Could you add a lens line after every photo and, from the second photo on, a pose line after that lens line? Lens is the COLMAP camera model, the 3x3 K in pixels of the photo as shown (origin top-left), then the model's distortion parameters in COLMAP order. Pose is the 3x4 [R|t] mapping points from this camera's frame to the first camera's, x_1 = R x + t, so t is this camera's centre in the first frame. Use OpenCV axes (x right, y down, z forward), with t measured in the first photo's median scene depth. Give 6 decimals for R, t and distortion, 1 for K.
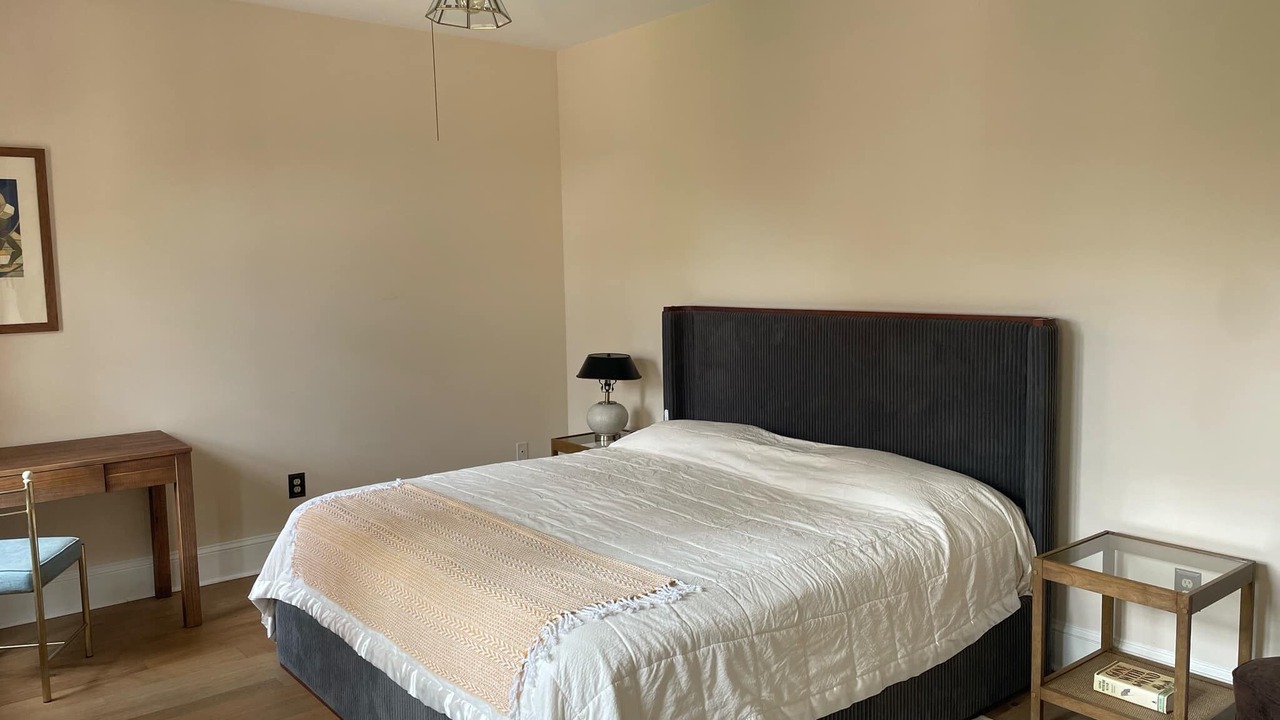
lens RADIAL K [[961.9, 0, 647.6], [0, 961.9, 357.2], [0, 0, 1]] dist [0.073278, -0.101681]
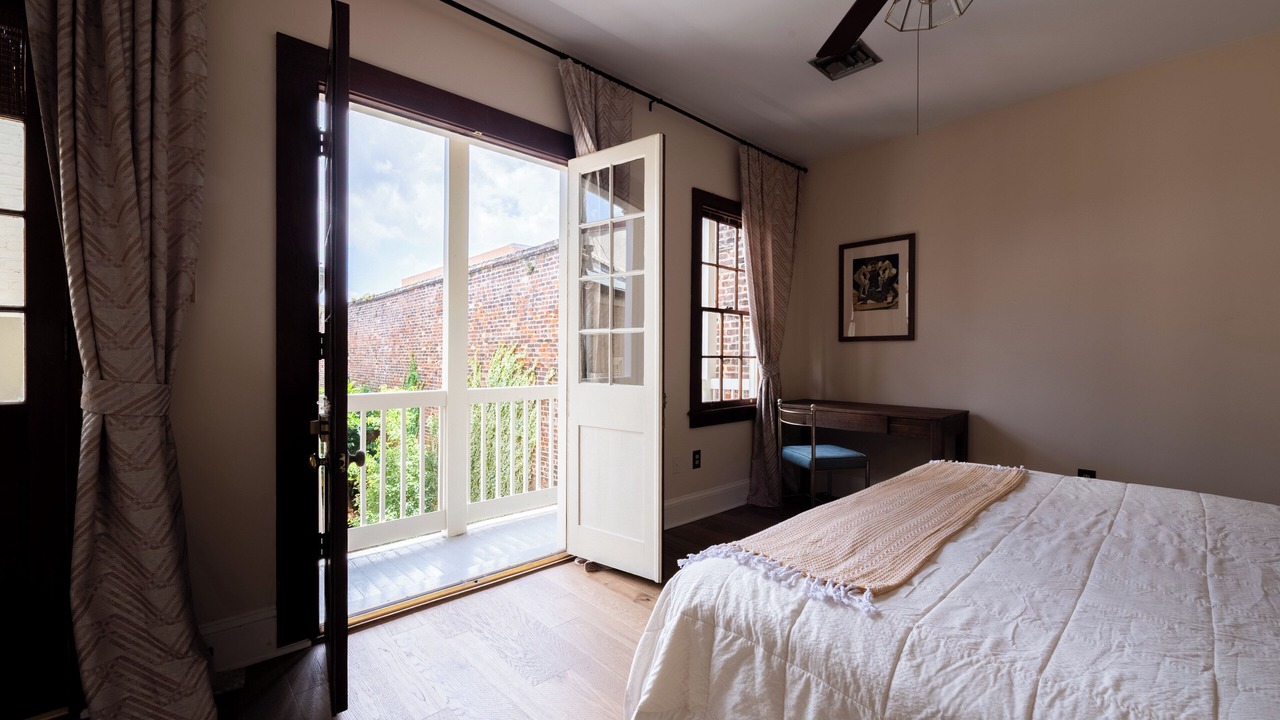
lens RADIAL K [[520.5, 0, 640.0], [0, 520.5, 360.0], [0, 0, 1]] dist [0.000026, 0.000009]
pose [[0.073996, 0.029719, -0.996816, 0.361314], [-0.106598, 0.994065, 0.021724, 0.052922], [0.991545, 0.104651, 0.076725, 0.662673]]
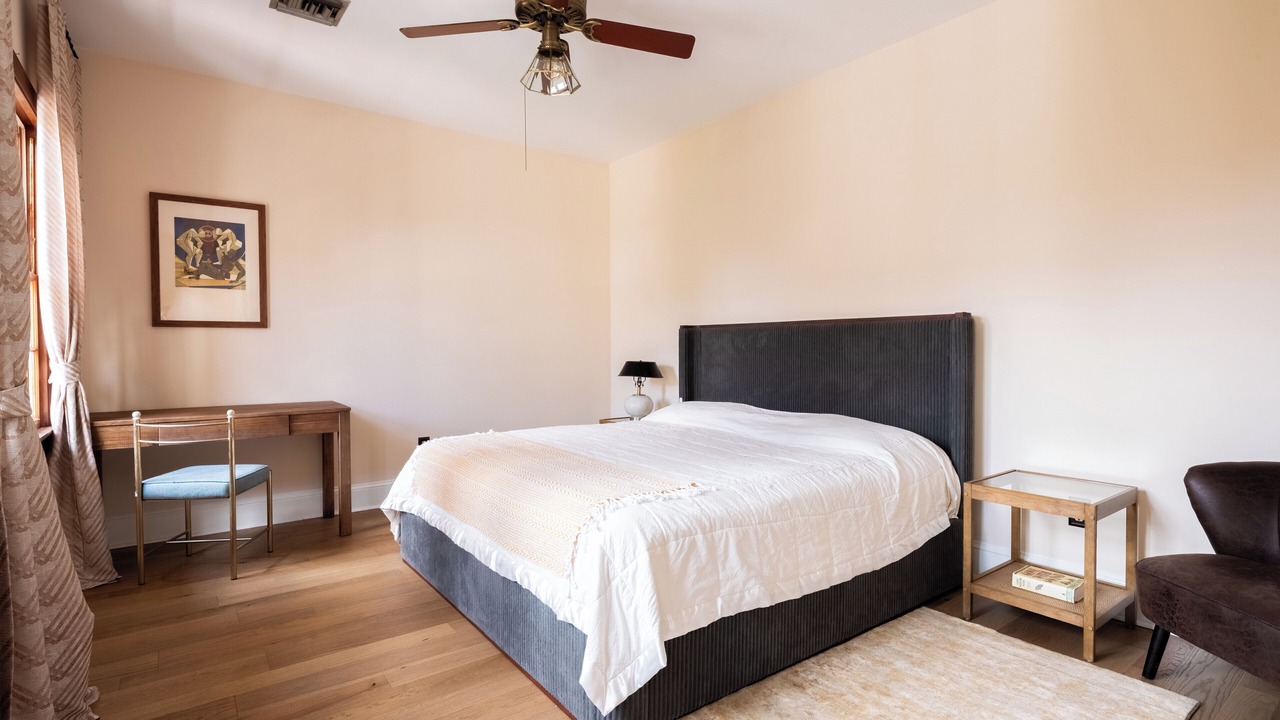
lens RADIAL K [[618.1, 0, 640.0], [0, 618.1, 360.0], [0, 0, 1]] dist [-0.001552, -0.000233]
pose [[0.999271, 0.017342, -0.034018, -0.017421], [-0.019890, 0.996906, -0.076041, 0.113462], [0.032594, 0.076662, 0.996524, 0.137774]]
